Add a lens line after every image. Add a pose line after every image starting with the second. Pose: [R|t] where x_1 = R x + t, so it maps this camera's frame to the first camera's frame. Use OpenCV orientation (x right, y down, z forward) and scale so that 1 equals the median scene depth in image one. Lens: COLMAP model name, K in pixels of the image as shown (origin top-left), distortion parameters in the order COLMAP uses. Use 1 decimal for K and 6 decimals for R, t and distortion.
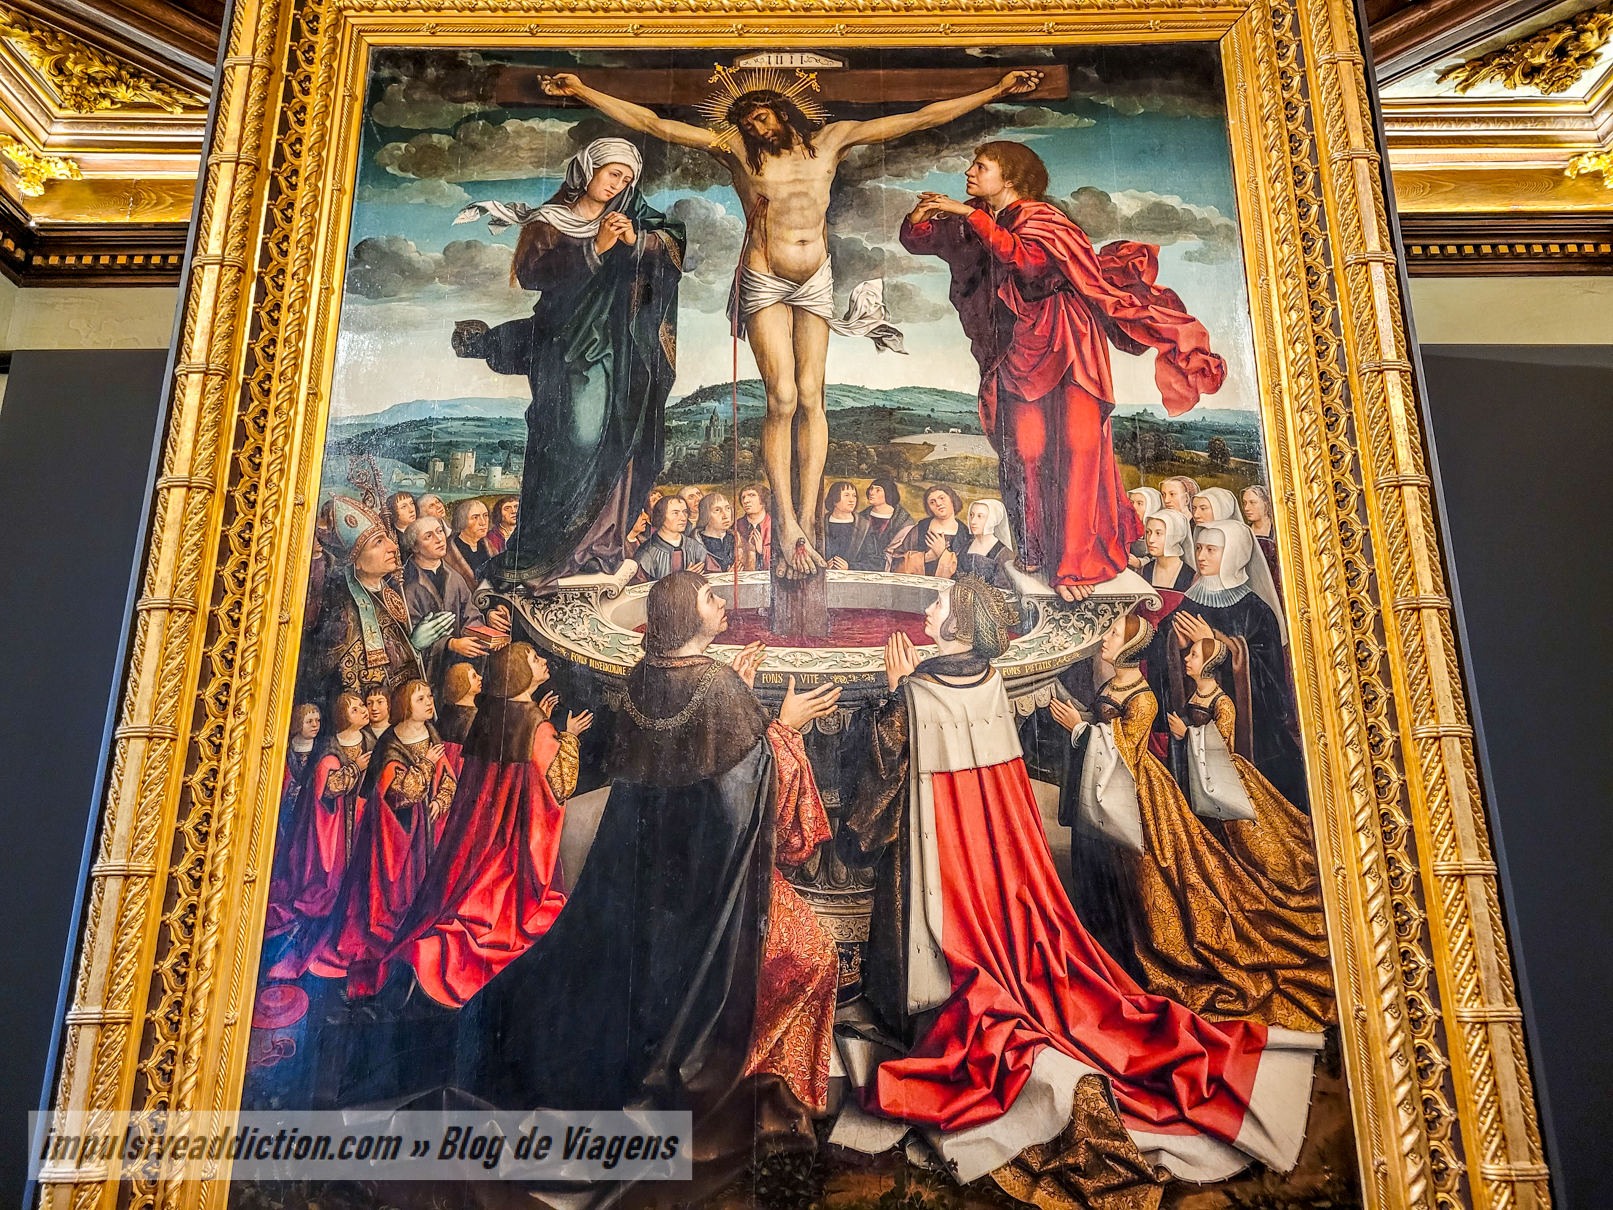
lens RADIAL K [[1214.4, 0, 804.0], [0, 1214.4, 612.4], [0, 0, 1]] dist [0.045290, -0.038294]
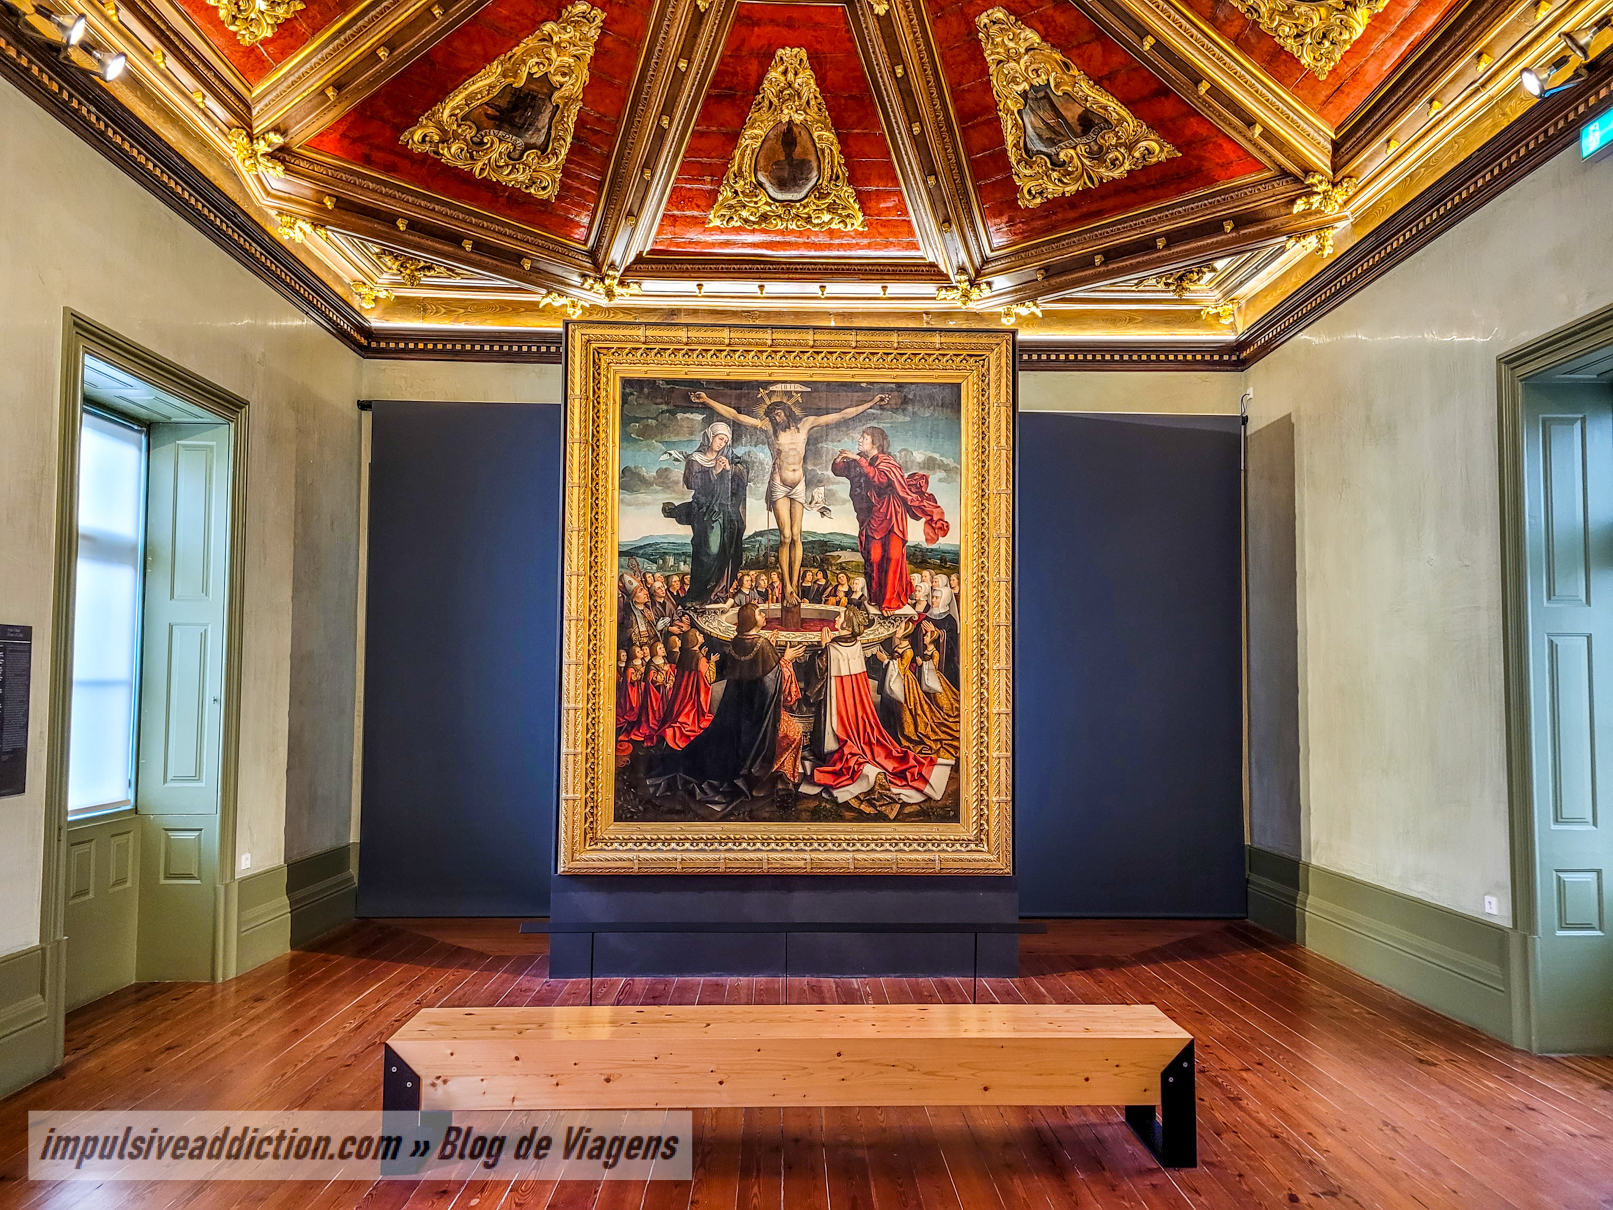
lens RADIAL K [[1214.4, 0, 808.4], [0, 1214.4, 607.0], [0, 0, 1]] dist [0.045290, -0.038294]
pose [[0.999470, 0.012774, 0.029940, -0.048842], [-0.019609, 0.970446, 0.240522, -0.709505], [-0.025983, -0.240982, 0.970182, -1.747621]]
